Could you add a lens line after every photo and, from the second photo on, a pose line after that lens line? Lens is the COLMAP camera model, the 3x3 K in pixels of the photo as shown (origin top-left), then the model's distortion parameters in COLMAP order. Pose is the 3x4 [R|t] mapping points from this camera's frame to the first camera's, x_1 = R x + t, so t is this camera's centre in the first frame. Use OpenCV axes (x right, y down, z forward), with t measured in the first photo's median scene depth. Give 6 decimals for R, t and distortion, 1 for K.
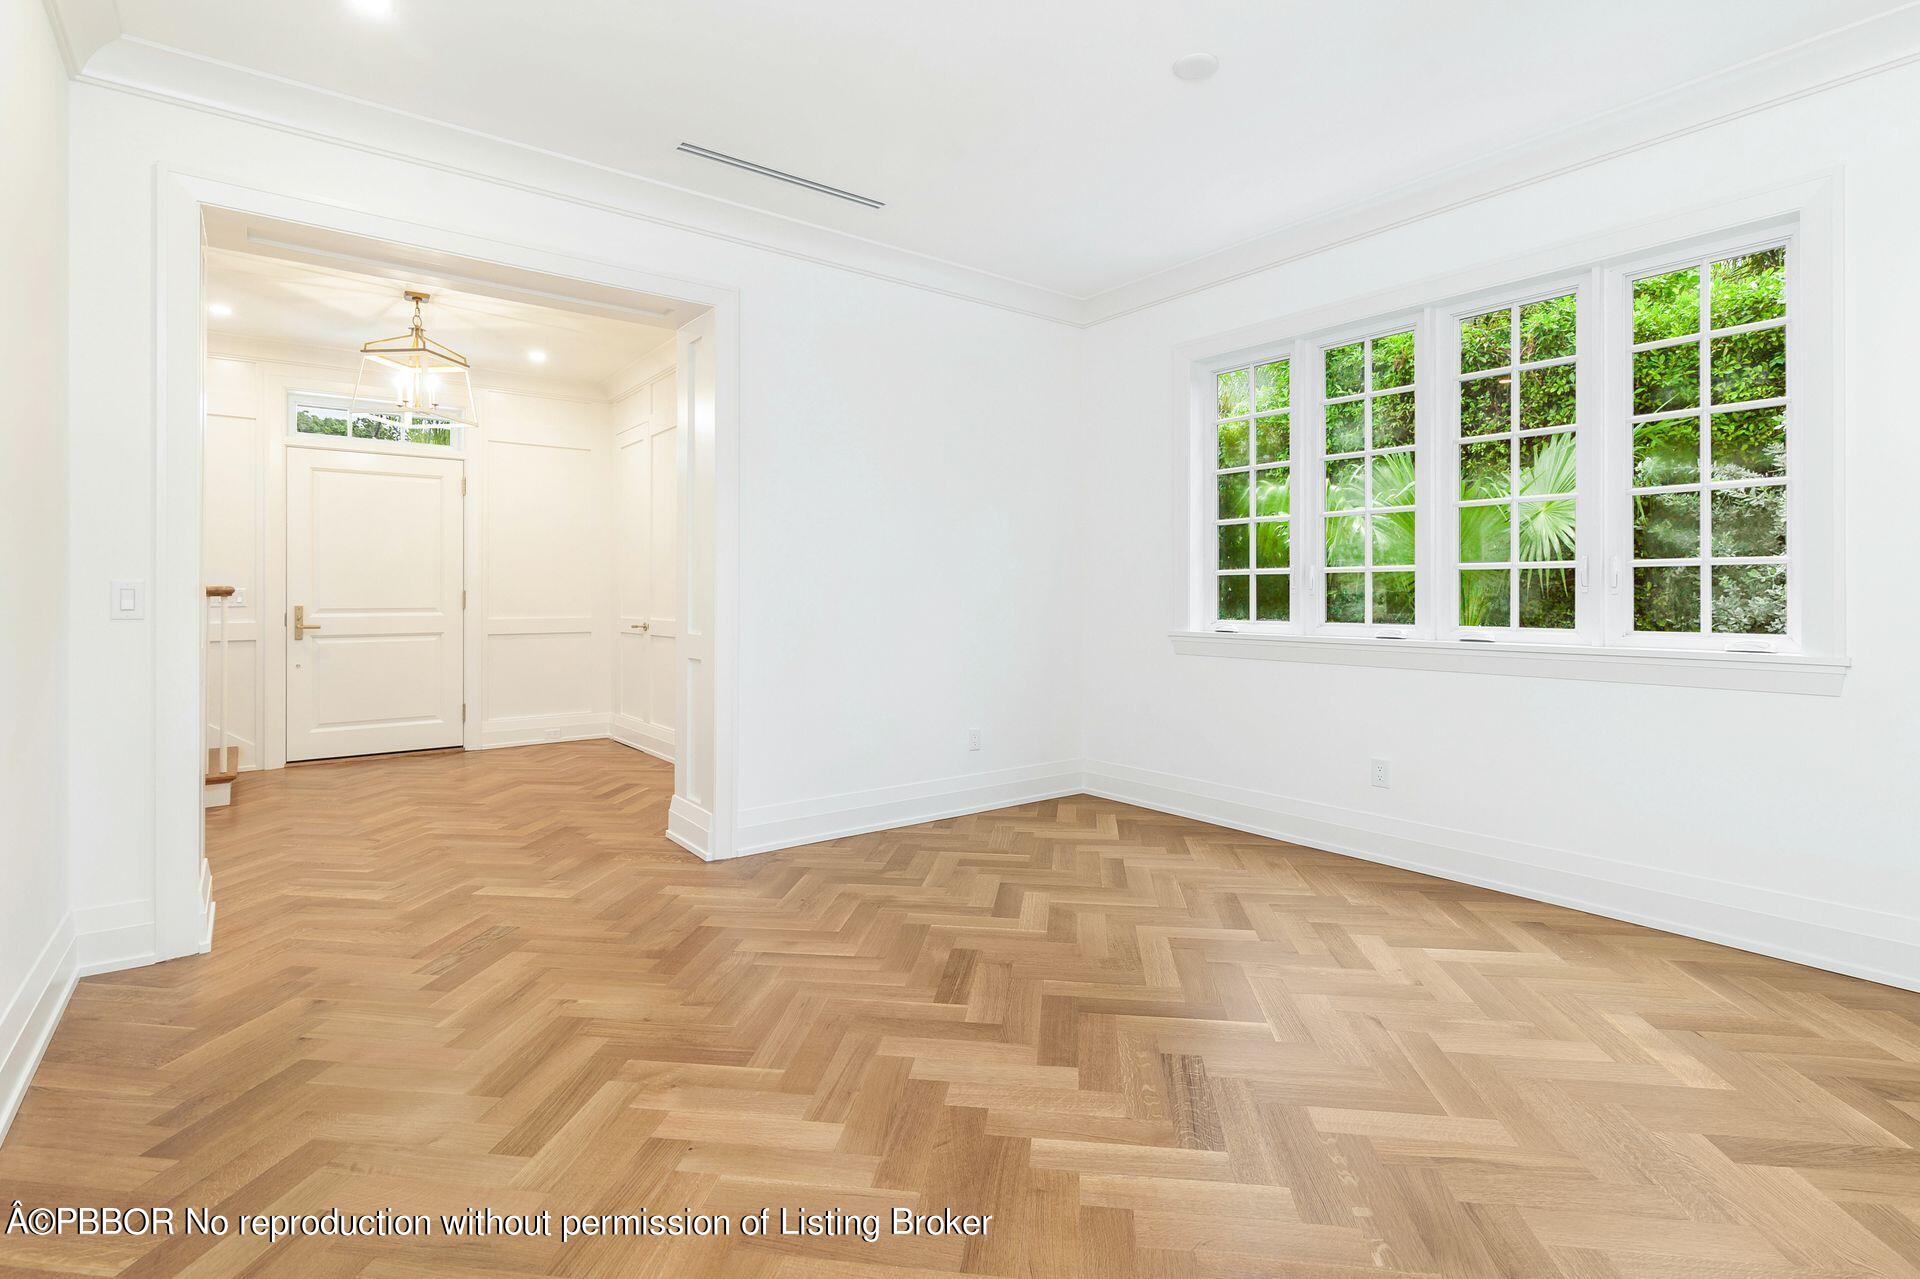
lens RADIAL K [[906.5, 0, 958.1], [0, 906.5, 595.3], [0, 0, 1]] dist [0.000610, 0.001104]
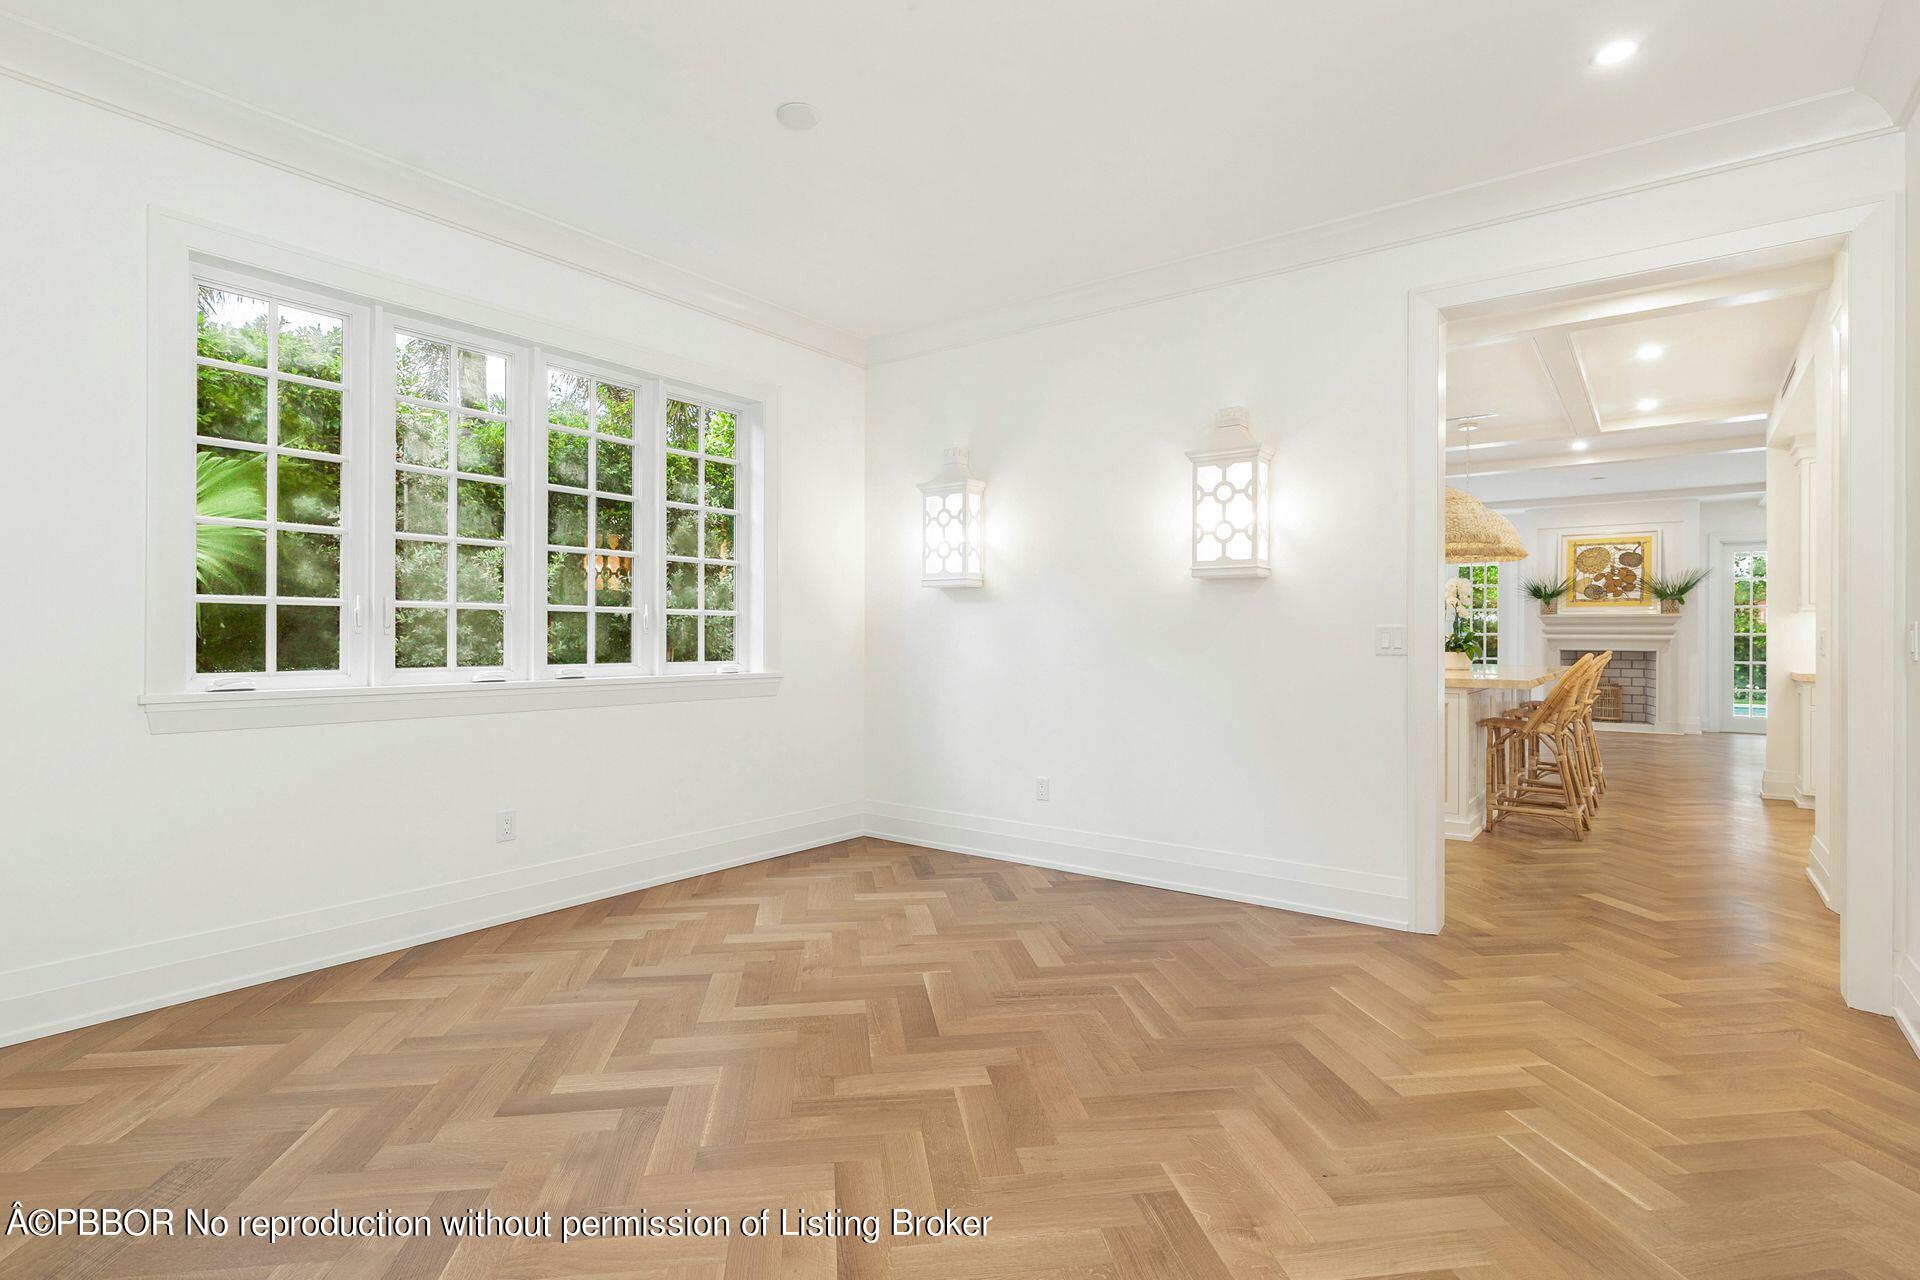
lens RADIAL K [[906.5, 0, 978.7], [0, 906.5, 628.1], [0, 0, 1]] dist [0.000610, 0.001104]
pose [[-0.255805, 0.007487, 0.966699, -0.571160], [-0.001472, 0.999966, -0.008135, -0.000837], [-0.966727, -0.003504, -0.255785, 0.784563]]
